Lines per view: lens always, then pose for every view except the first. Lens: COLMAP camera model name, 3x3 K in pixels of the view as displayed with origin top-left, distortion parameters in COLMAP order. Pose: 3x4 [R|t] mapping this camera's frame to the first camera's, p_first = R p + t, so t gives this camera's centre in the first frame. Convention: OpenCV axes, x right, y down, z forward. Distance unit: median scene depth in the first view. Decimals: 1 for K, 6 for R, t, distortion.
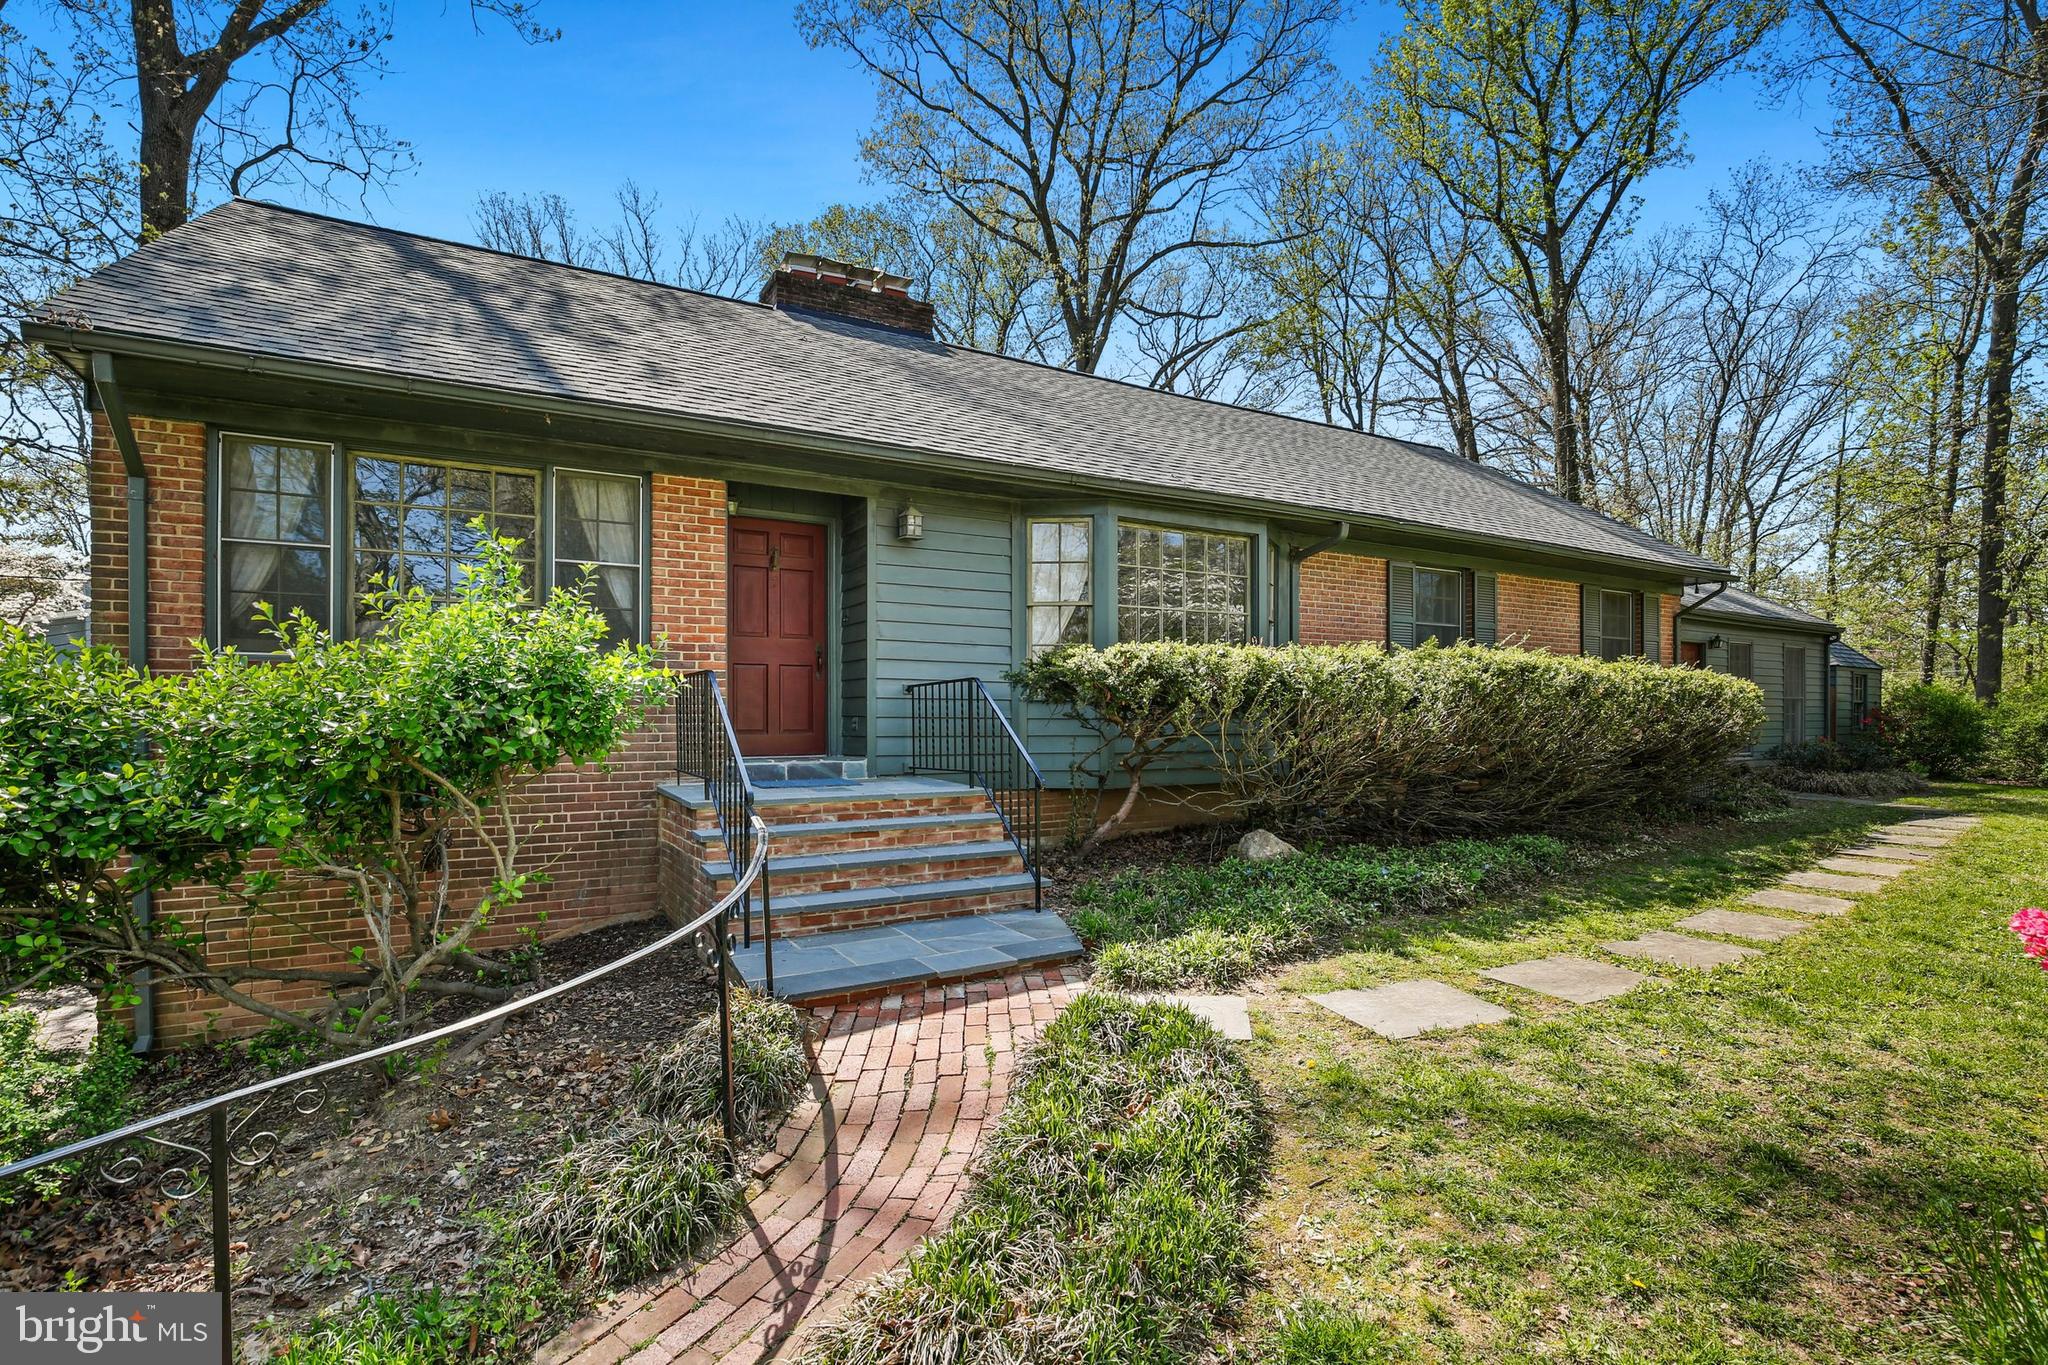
lens RADIAL K [[958.4, 0, 1022.7], [0, 958.4, 688.9], [0, 0, 1]] dist [-0.024674, 0.001347]
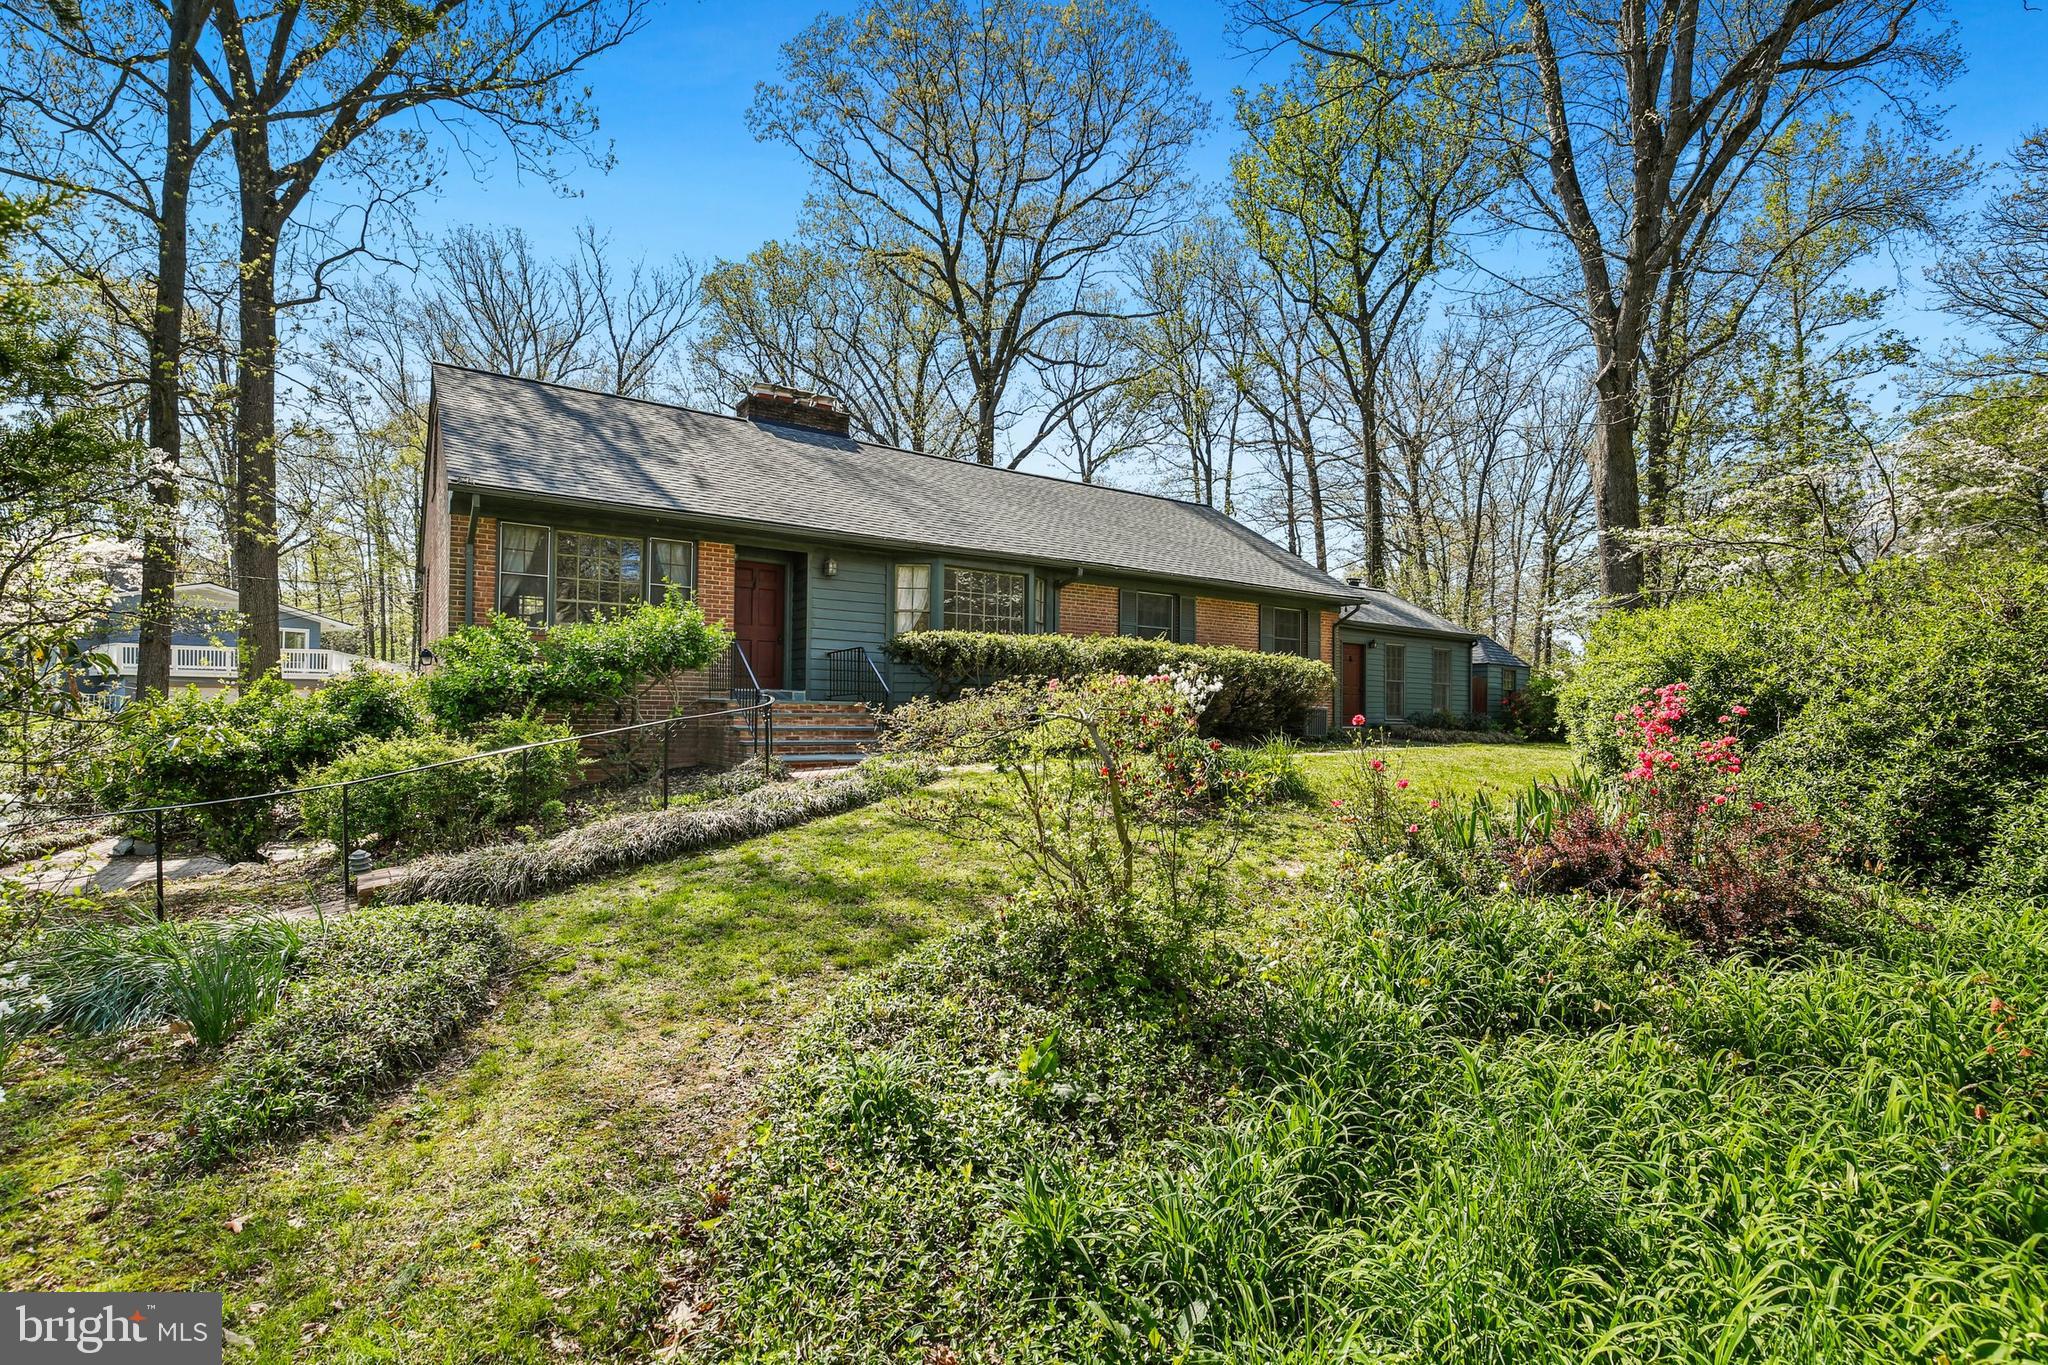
lens RADIAL K [[958.4, 0, 1022.3], [0, 958.4, 696.2], [0, 0, 1]] dist [-0.024674, 0.001347]
pose [[0.997045, 0.014885, 0.075357, 0.028138], [-0.015275, 0.999873, 0.004596, 0.015769], [-0.075279, -0.005734, 0.997146, -0.211762]]
